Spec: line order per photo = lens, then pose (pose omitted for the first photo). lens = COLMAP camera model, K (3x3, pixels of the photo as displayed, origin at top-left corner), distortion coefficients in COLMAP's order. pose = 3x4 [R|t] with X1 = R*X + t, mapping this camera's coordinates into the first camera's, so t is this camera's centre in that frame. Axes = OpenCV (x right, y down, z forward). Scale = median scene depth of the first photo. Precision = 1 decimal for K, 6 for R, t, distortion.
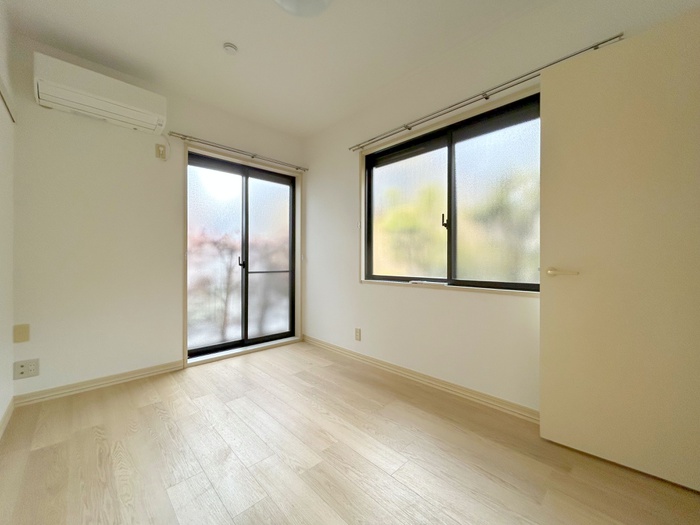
lens RADIAL K [[281.6, 0, 348.9], [0, 281.6, 260.5], [0, 0, 1]] dist [-0.001281, -0.000313]
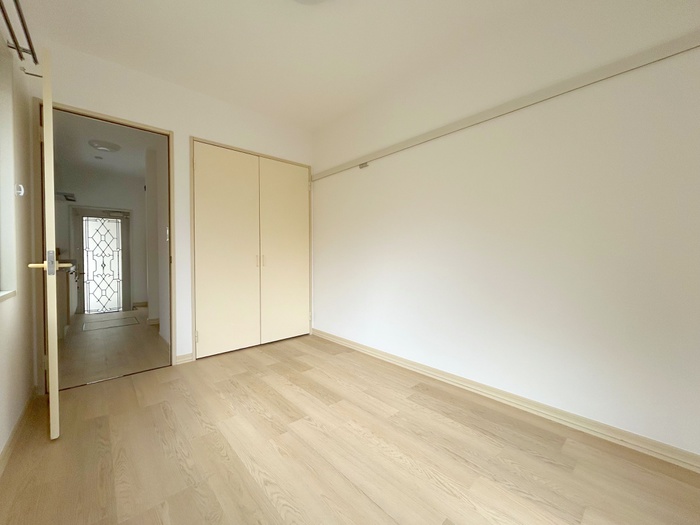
lens RADIAL K [[281.6, 0, 348.9], [0, 281.6, 260.5], [0, 0, 1]] dist [-0.001281, -0.000313]
pose [[-0.999486, -0.001360, 0.032029, -0.234392], [-0.000890, 0.999892, 0.014682, 0.006013], [-0.032046, 0.014646, -0.999379, 1.326248]]
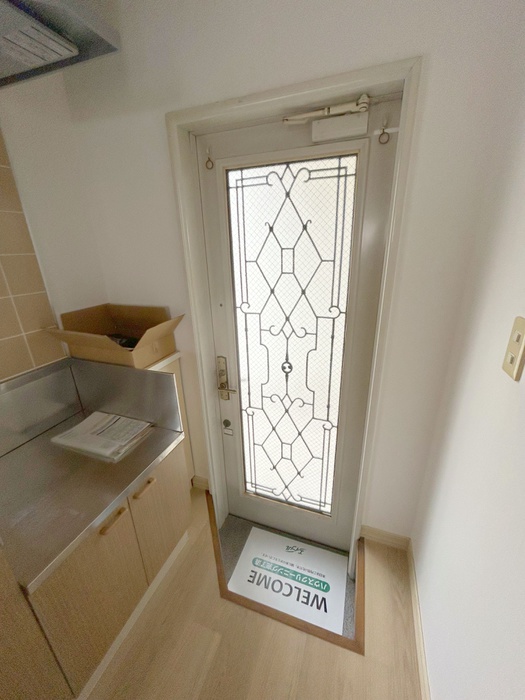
lens RADIAL K [[281.6, 0, 265.4], [0, 281.6, 349.5], [0, 0, 1]] dist [-0.001281, -0.000313]
pose [[-0.444651, -0.300629, 0.843746, 1.383583], [0.021090, 0.938217, 0.345404, -0.174639], [-0.895456, 0.171378, -0.410839, -0.651058]]
